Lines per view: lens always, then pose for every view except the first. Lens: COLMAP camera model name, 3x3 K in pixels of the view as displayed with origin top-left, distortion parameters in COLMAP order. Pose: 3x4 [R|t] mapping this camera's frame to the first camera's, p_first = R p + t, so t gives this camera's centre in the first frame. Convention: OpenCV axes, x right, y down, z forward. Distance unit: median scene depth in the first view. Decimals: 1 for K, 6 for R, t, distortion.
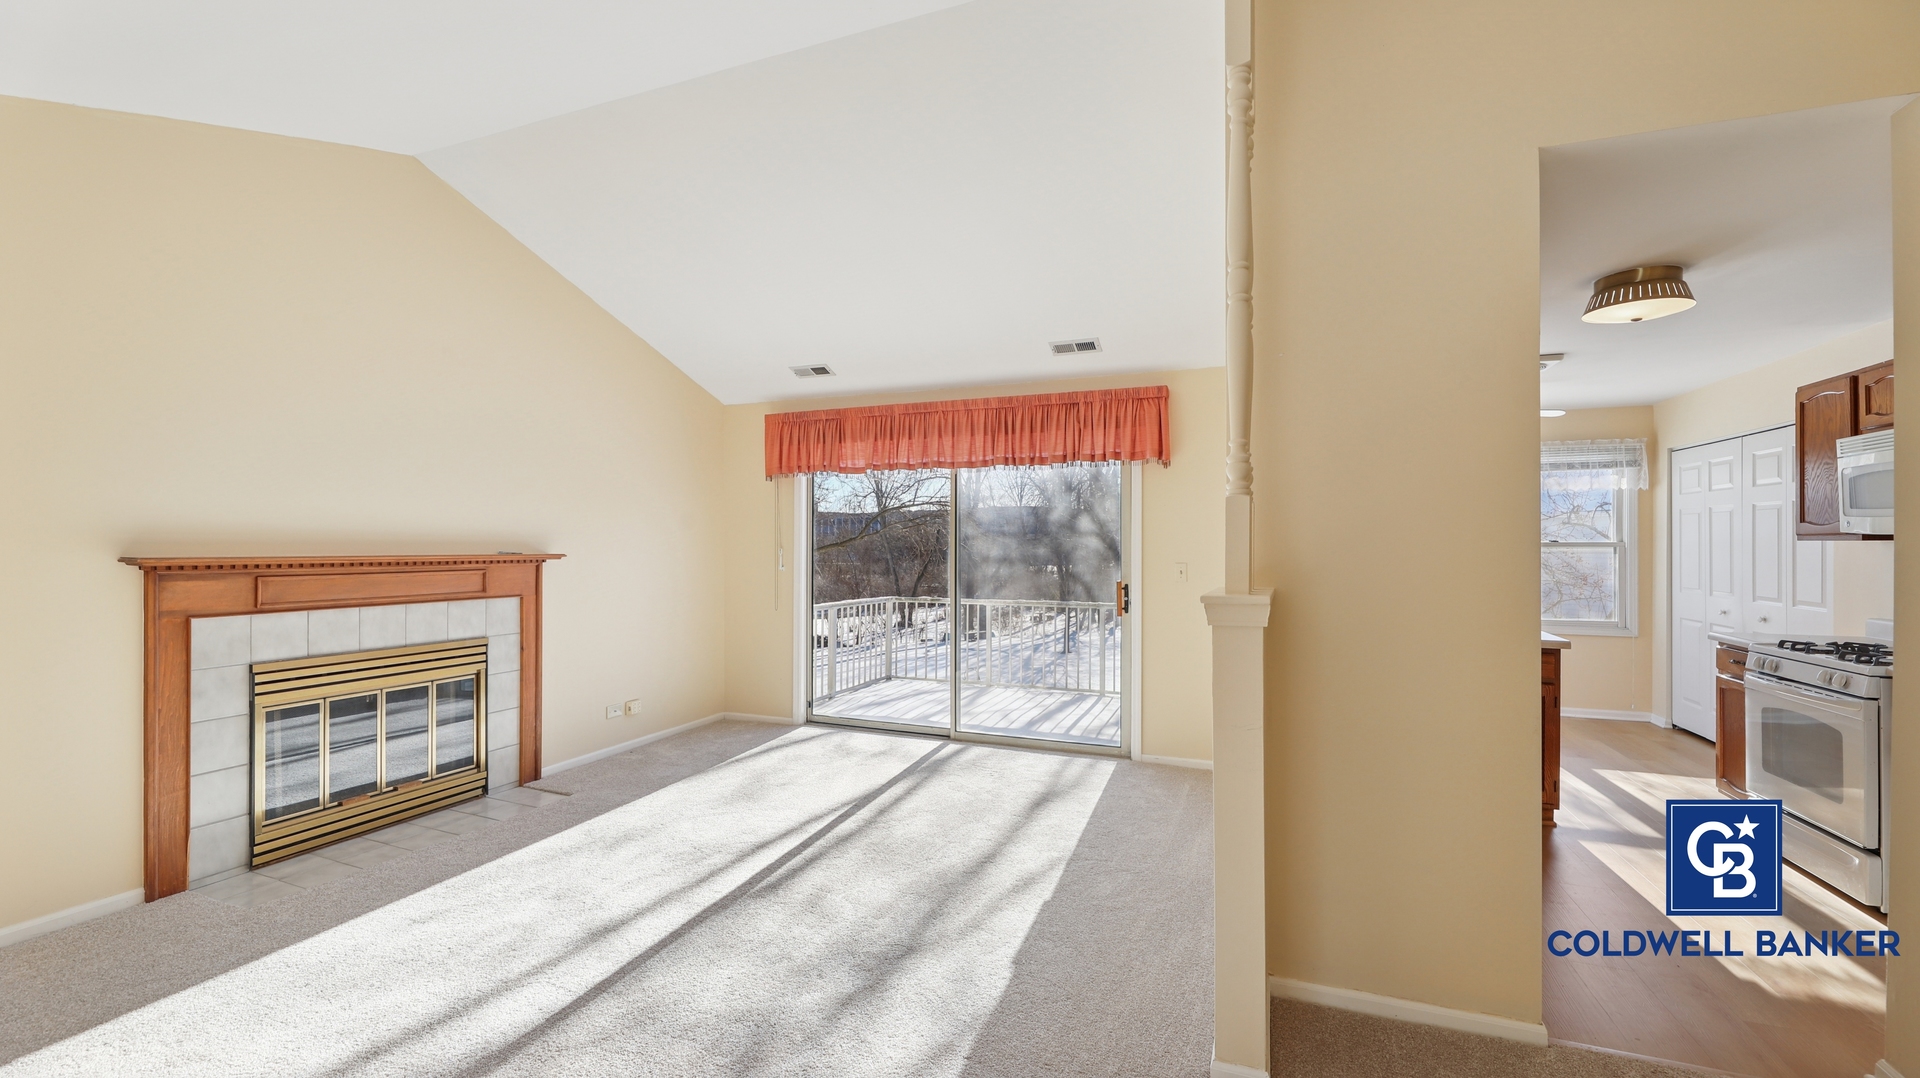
lens RADIAL K [[781.2, 0, 958.7], [0, 781.2, 545.7], [0, 0, 1]] dist [-0.002433, -0.001194]
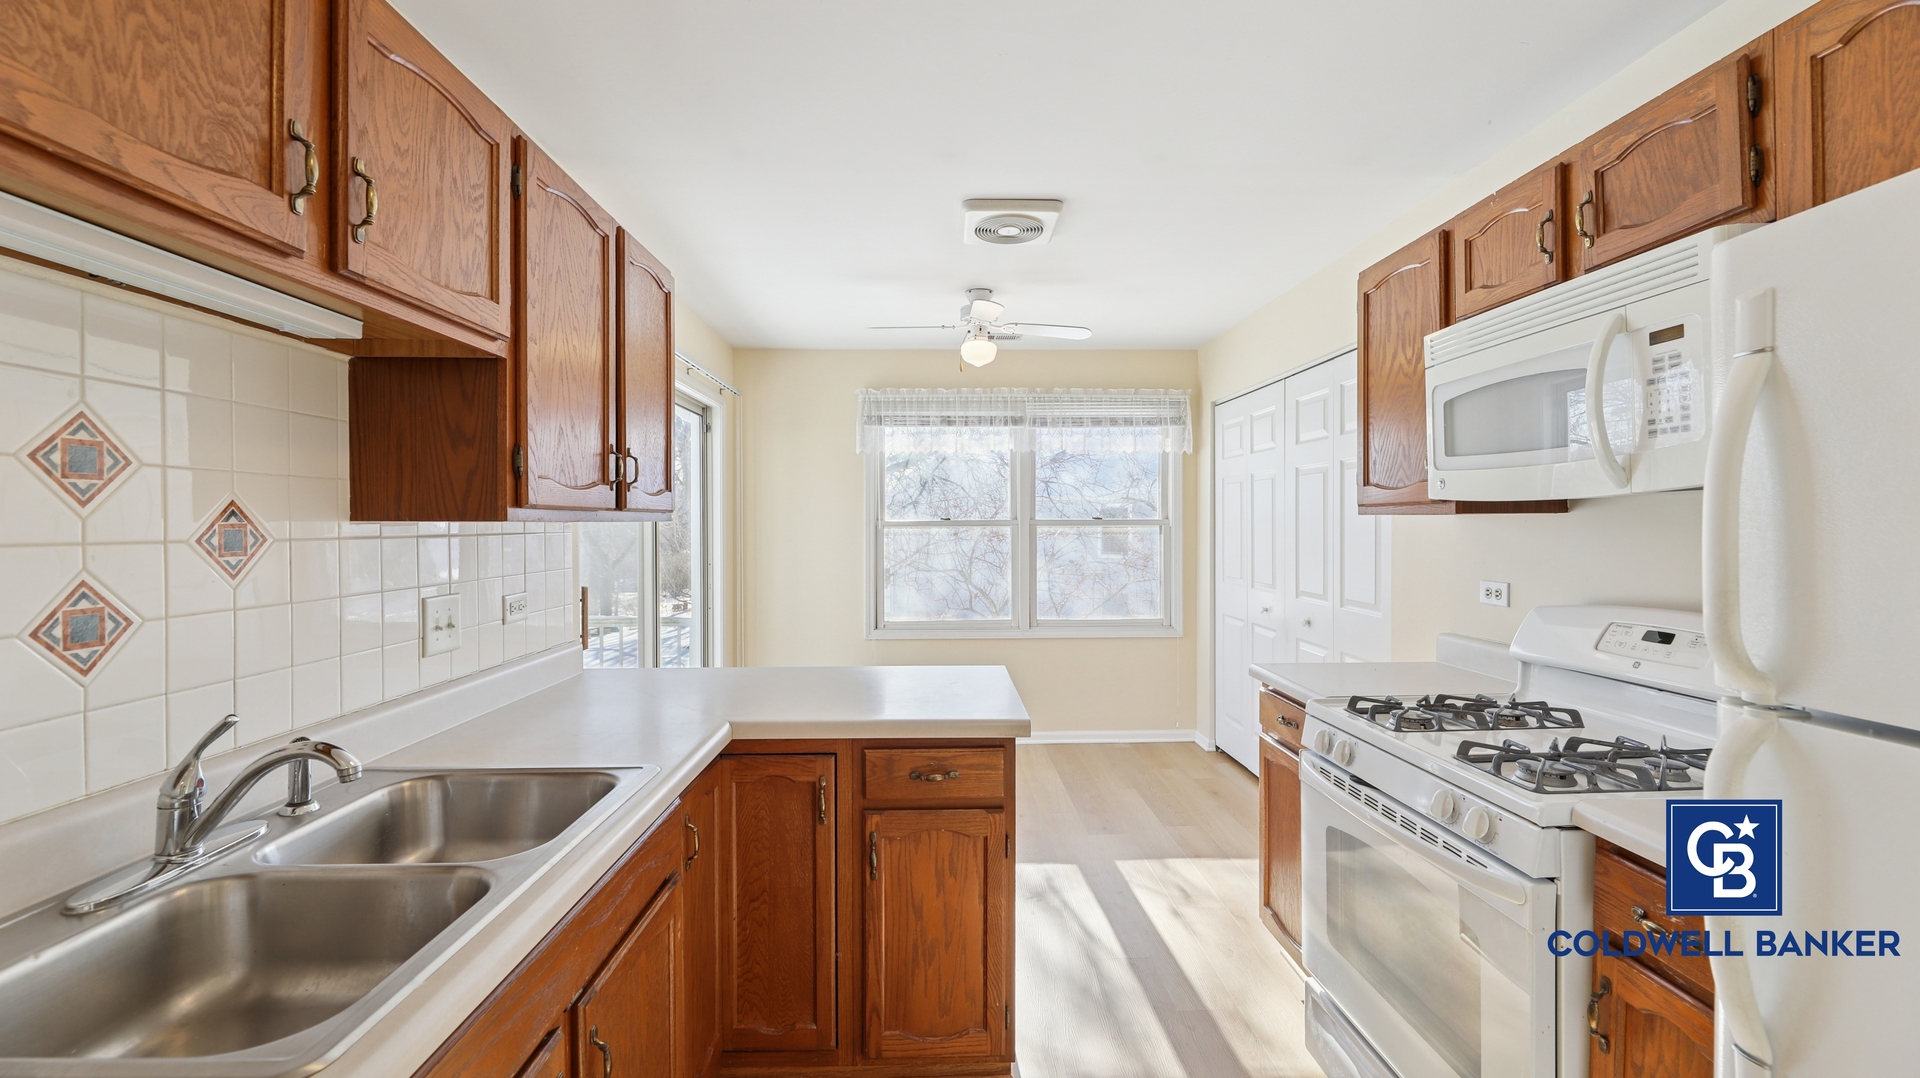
lens RADIAL K [[781.2, 0, 953.5], [0, 781.2, 526.1], [0, 0, 1]] dist [-0.002433, -0.001194]
pose [[0.920487, -0.002933, 0.390761, 0.526917], [0.002091, 0.999994, 0.002578, 0.000219], [-0.390767, -0.001556, 0.920488, 0.544788]]
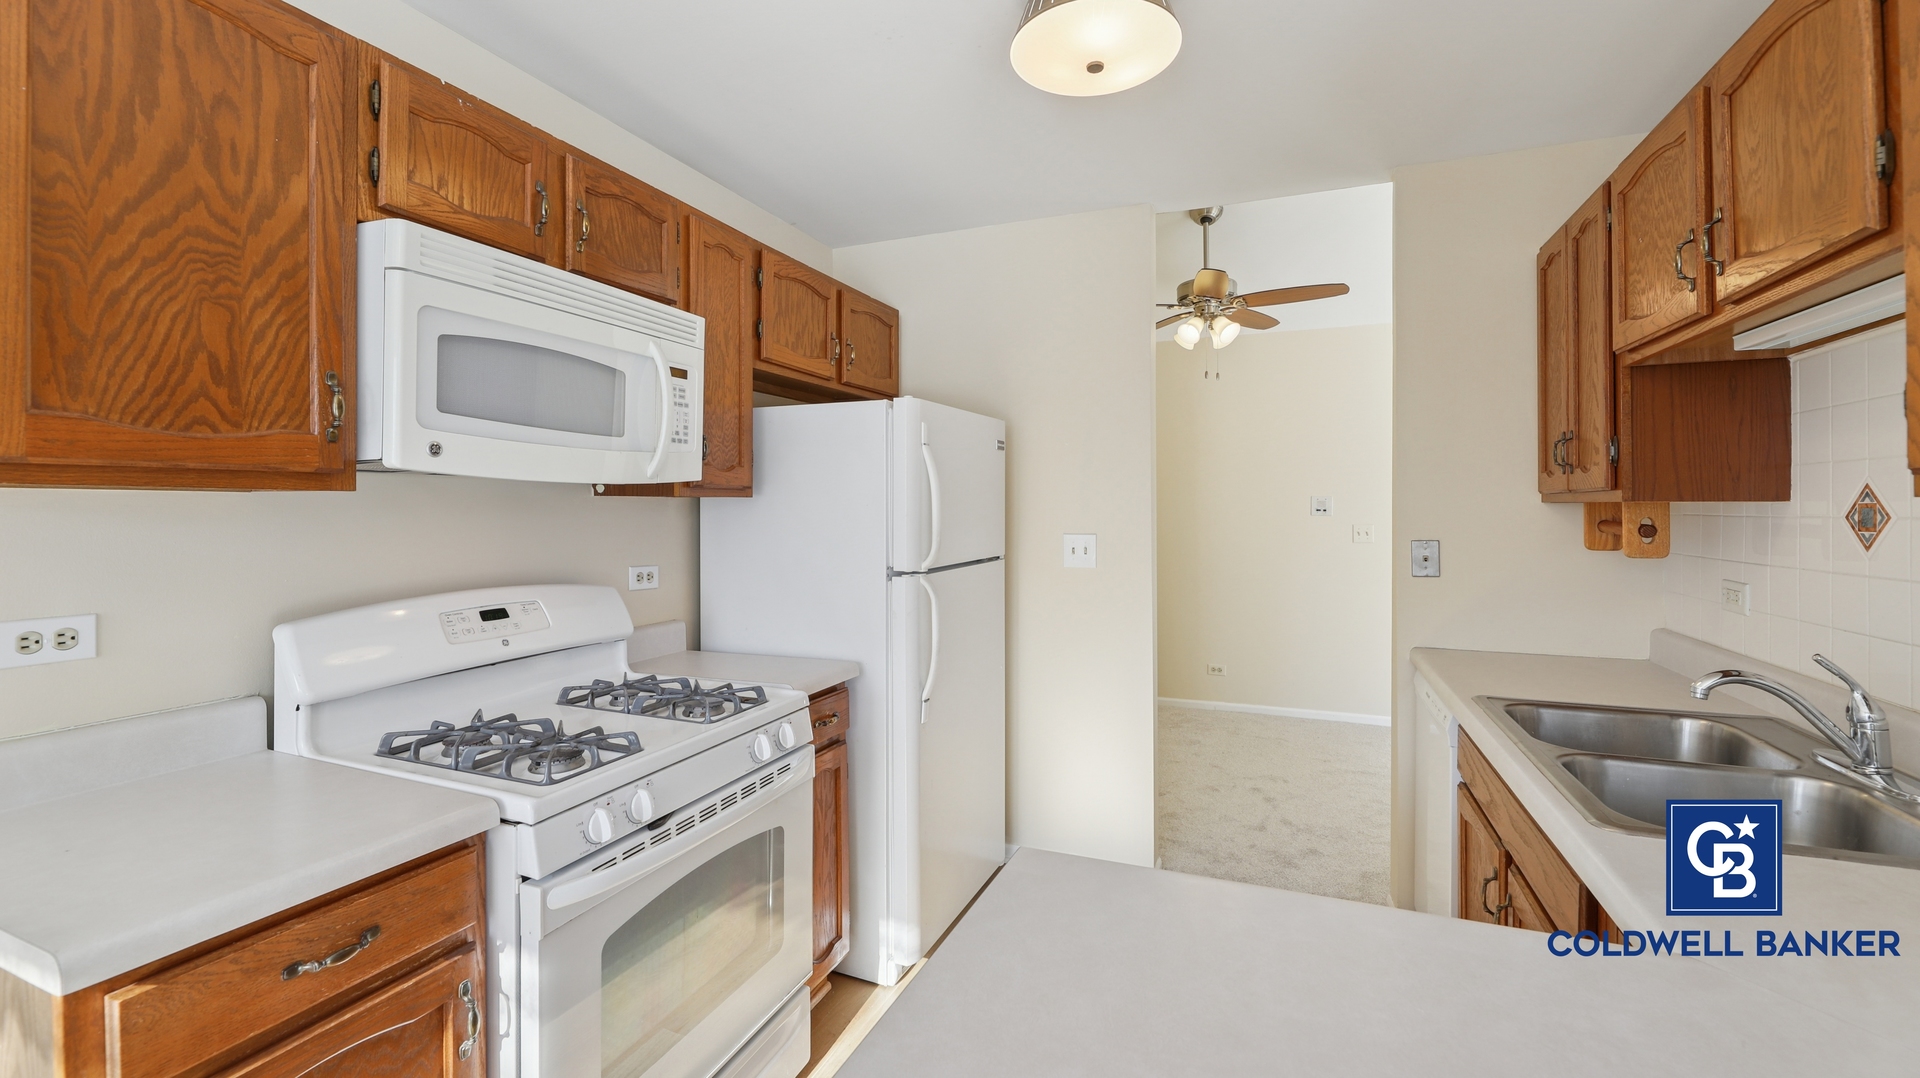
lens RADIAL K [[781.2, 0, 953.4], [0, 781.2, 530.1], [0, 0, 1]] dist [-0.002433, -0.001194]
pose [[-0.999386, -0.000248, 0.035027, 0.779003], [0.000774, 0.999575, 0.029155, 0.000992], [-0.035019, 0.029164, -0.998961, 1.260889]]
